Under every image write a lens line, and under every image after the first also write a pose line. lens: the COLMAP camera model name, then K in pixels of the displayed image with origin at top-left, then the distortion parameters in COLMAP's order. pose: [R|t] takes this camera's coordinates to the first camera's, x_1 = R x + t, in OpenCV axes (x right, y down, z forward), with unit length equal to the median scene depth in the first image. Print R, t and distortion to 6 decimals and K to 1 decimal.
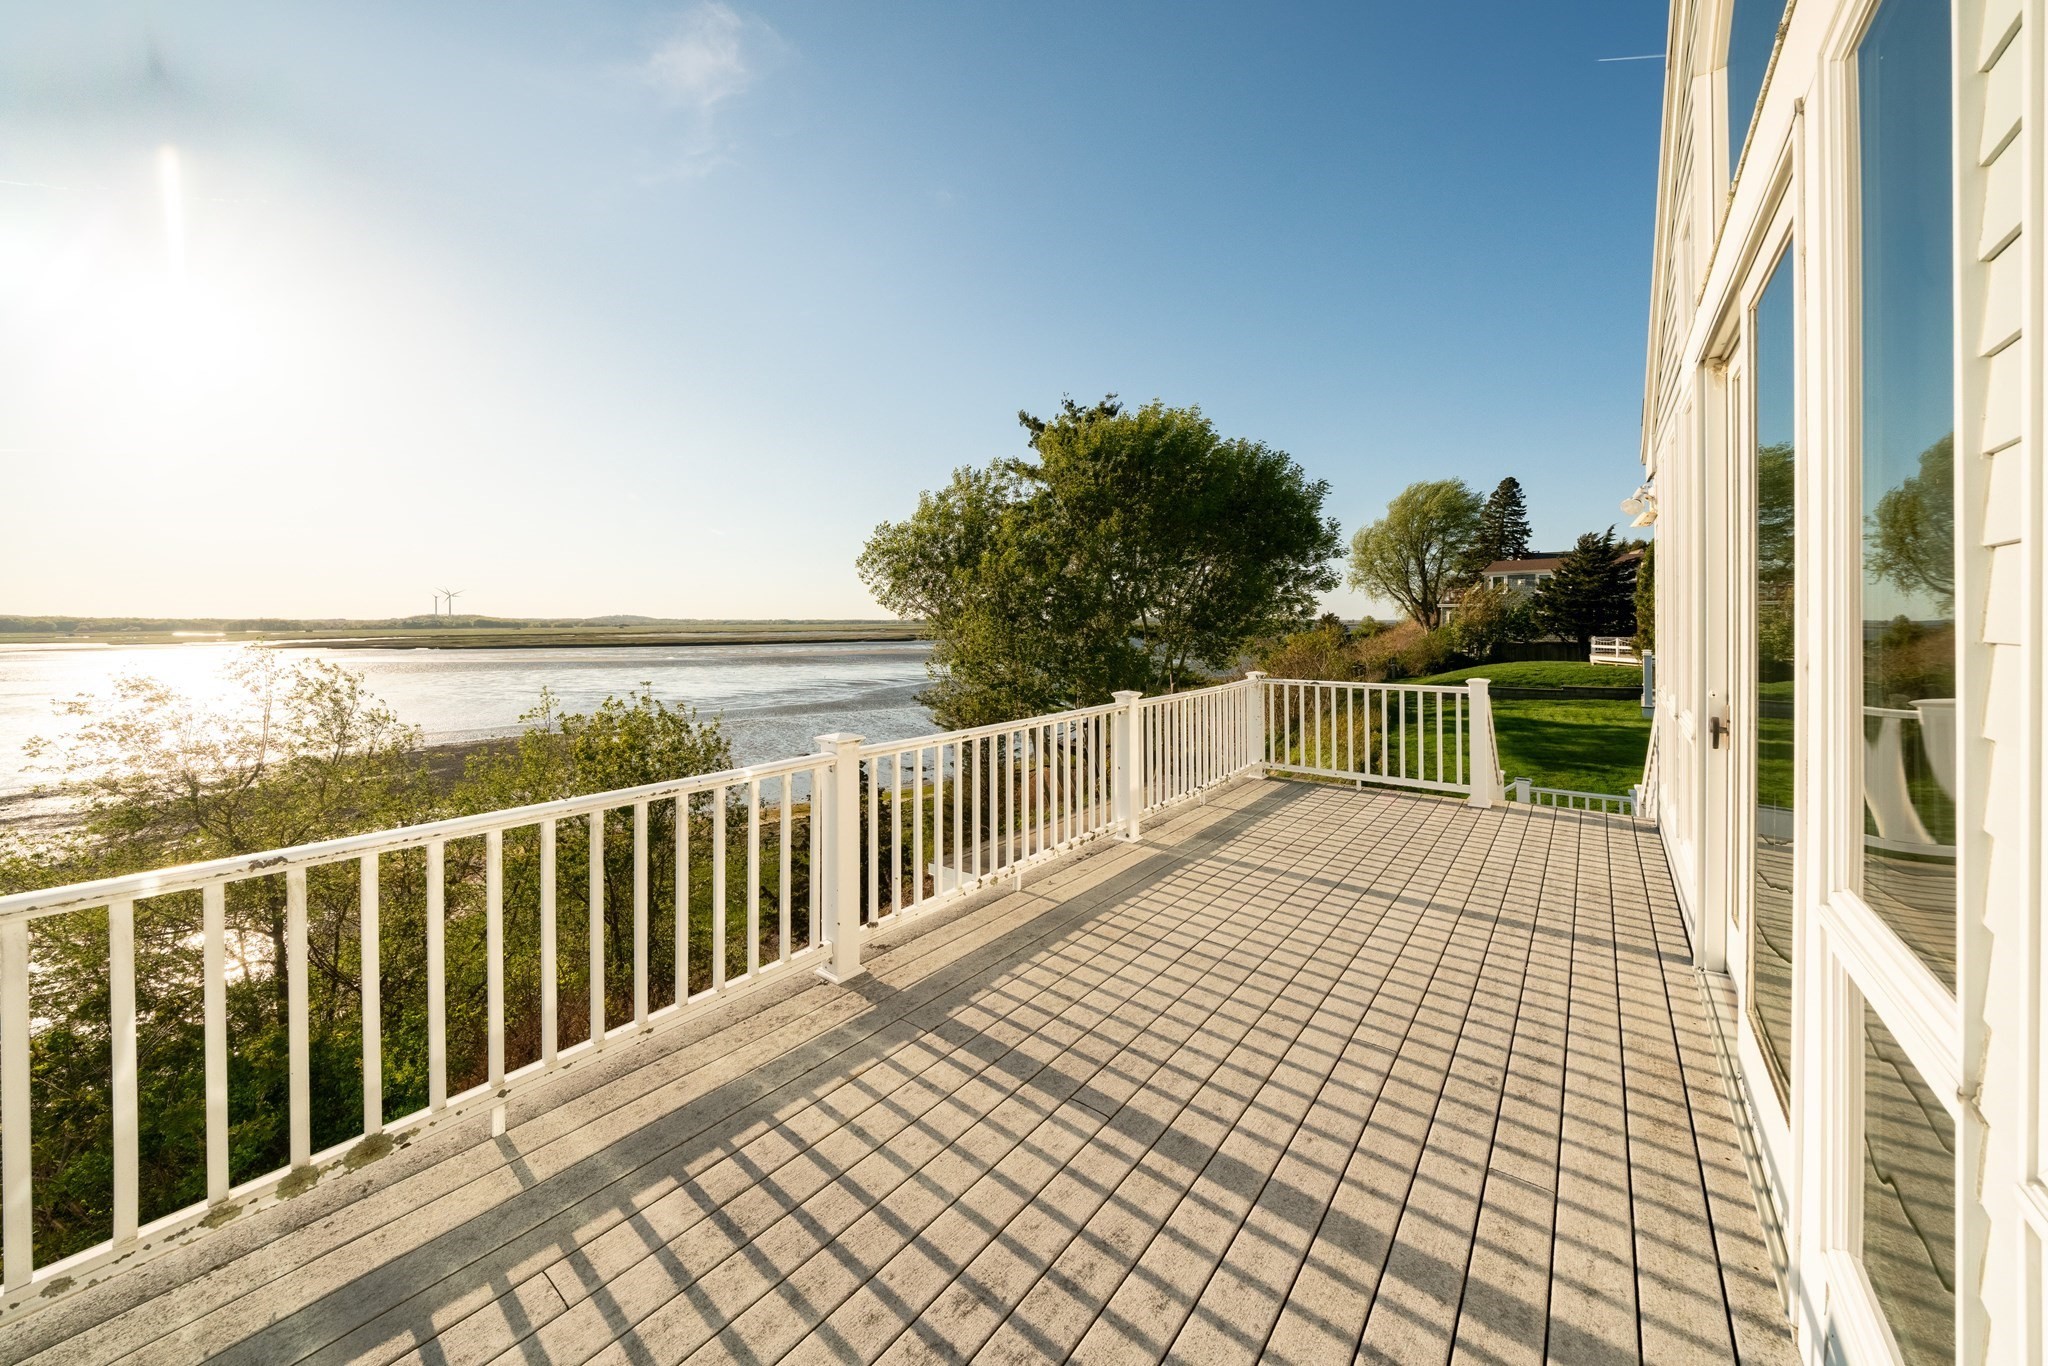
lens RADIAL K [[701.6, 0, 986.8], [0, 701.6, 621.9], [0, 0, 1]] dist [-0.000926, -0.000071]
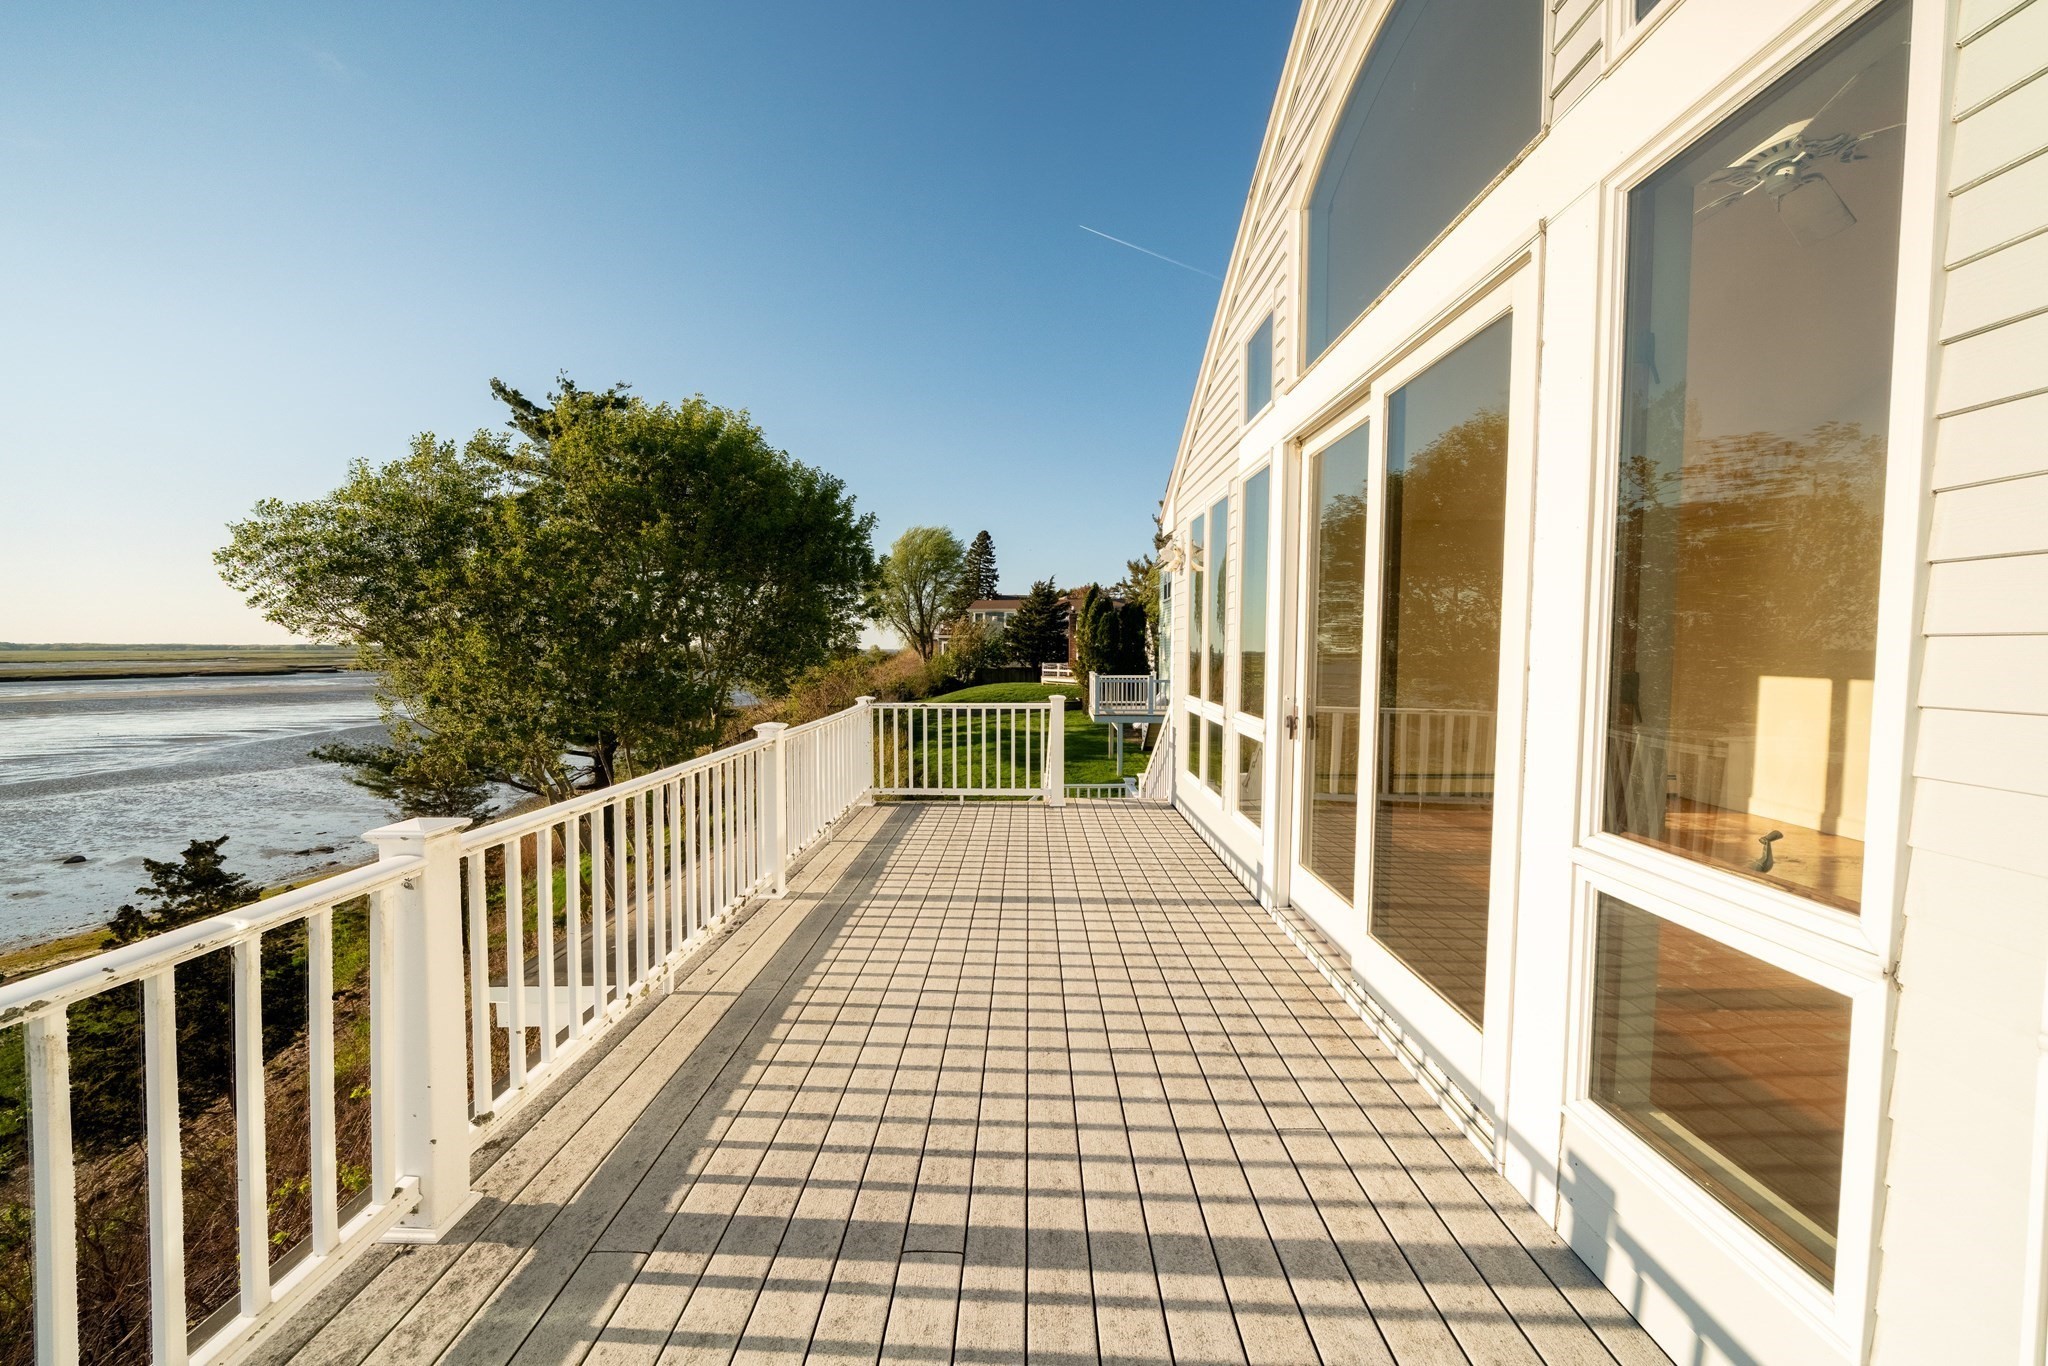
lens RADIAL K [[723.1, 0, 998.6], [0, 723.1, 678.9], [0, 0, 1]] dist [-0.004781, -0.000191]
pose [[0.790934, -0.018774, 0.611613, -0.161696], [-0.006016, 0.999242, 0.038453, 0.014780], [-0.611871, -0.034093, 0.790222, 0.203554]]
